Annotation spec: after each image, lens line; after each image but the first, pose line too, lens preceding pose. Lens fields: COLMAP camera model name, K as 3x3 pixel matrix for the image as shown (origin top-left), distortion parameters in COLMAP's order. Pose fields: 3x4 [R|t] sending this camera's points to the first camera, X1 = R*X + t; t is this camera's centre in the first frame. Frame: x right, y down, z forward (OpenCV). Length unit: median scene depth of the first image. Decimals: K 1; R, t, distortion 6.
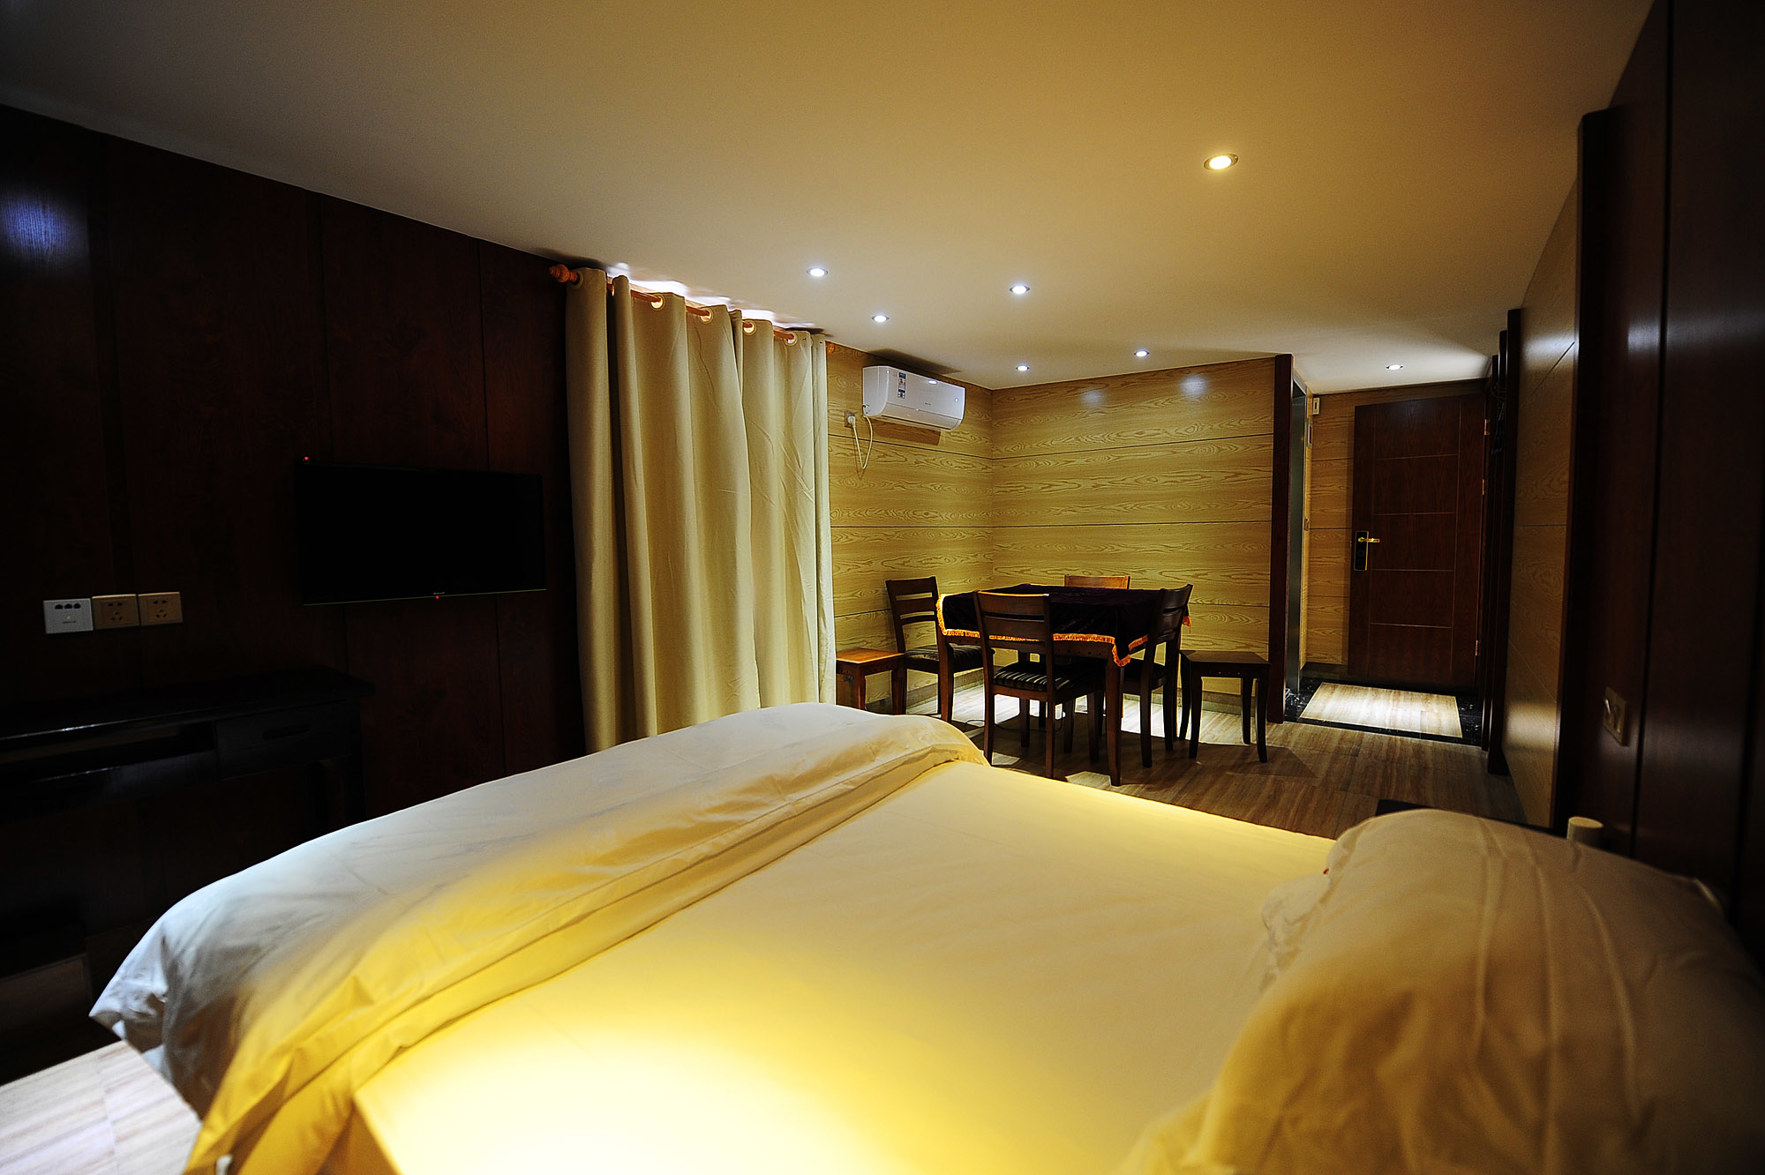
lens RADIAL K [[704.6, 0, 876.7], [0, 704.6, 590.3], [0, 0, 1]] dist [-0.018247, -0.002320]
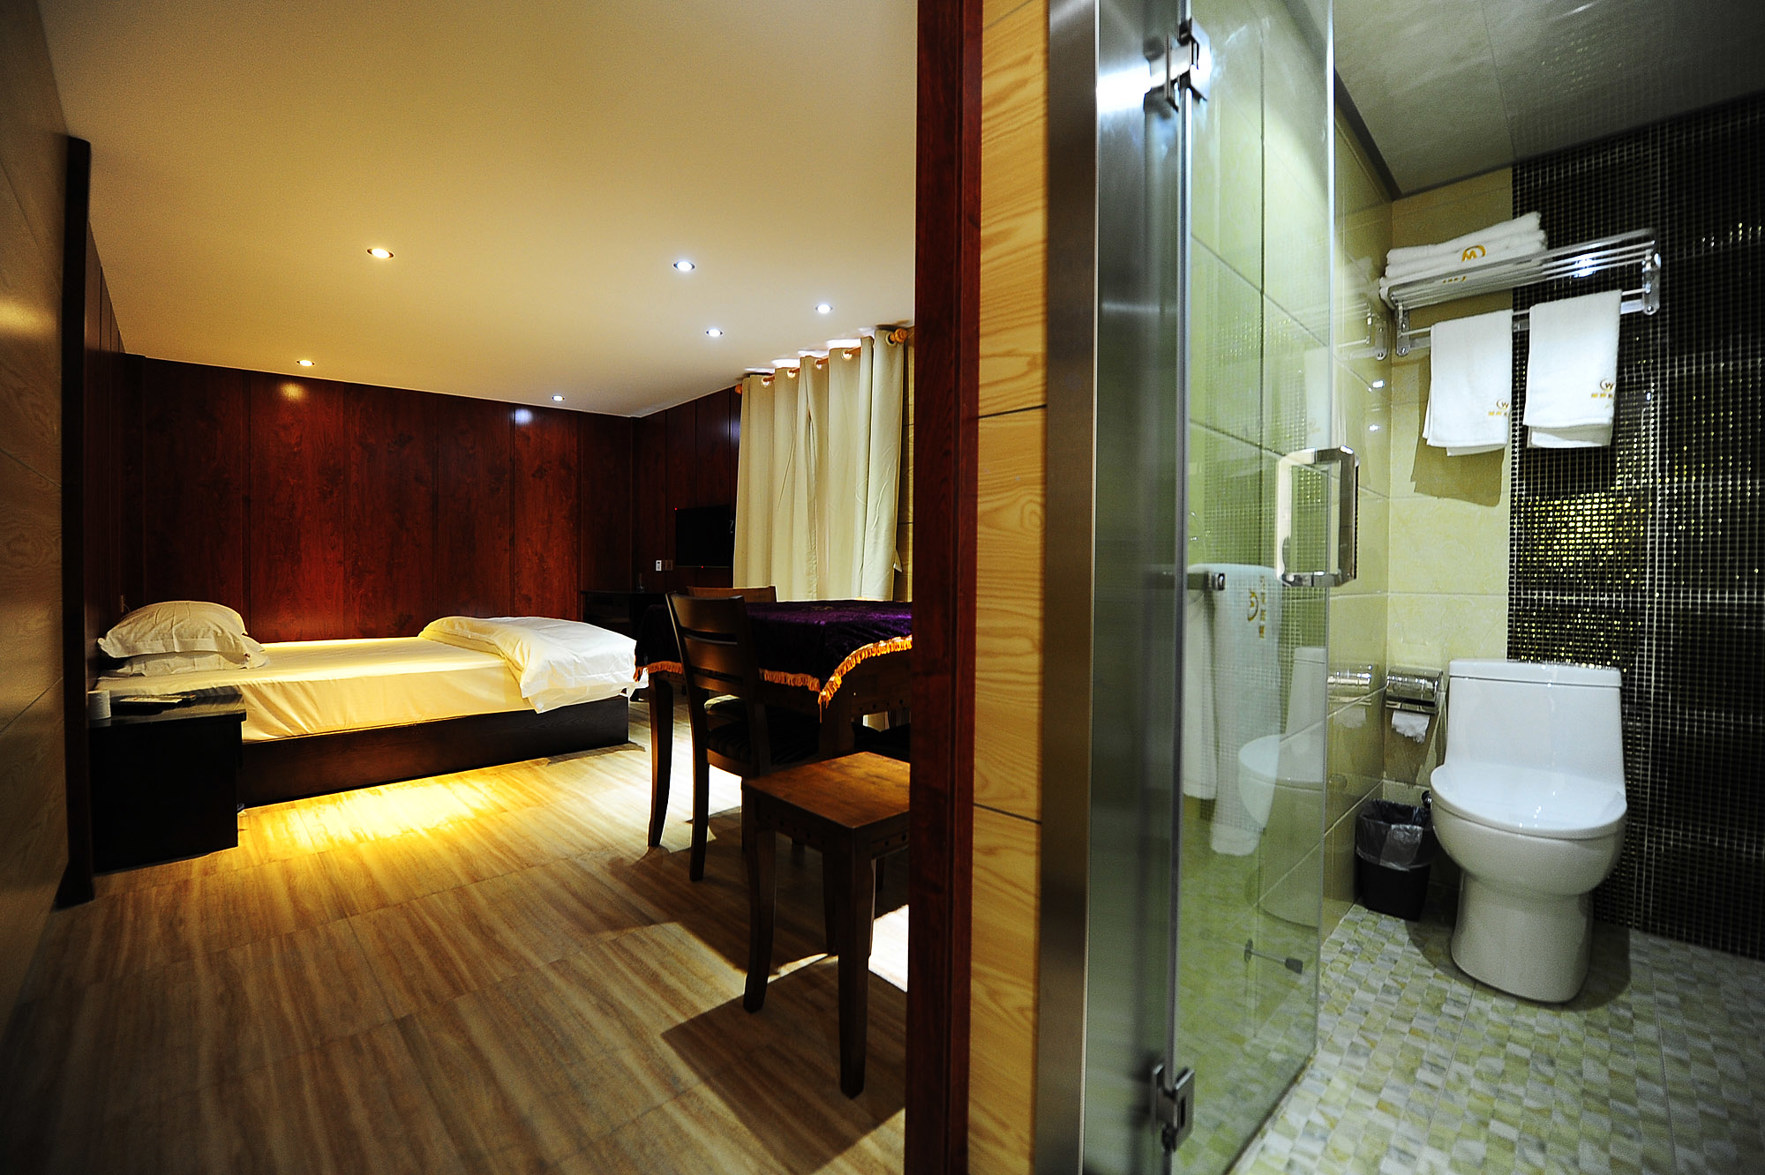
lens RADIAL K [[704.6, 0, 876.5], [0, 704.6, 586.0], [0, 0, 1]] dist [-0.018247, -0.002320]
pose [[-0.125132, 0.031925, -0.991626, 0.808426], [-0.083365, 0.995609, 0.042573, -0.038664], [0.988632, 0.087994, -0.121921, 1.004321]]
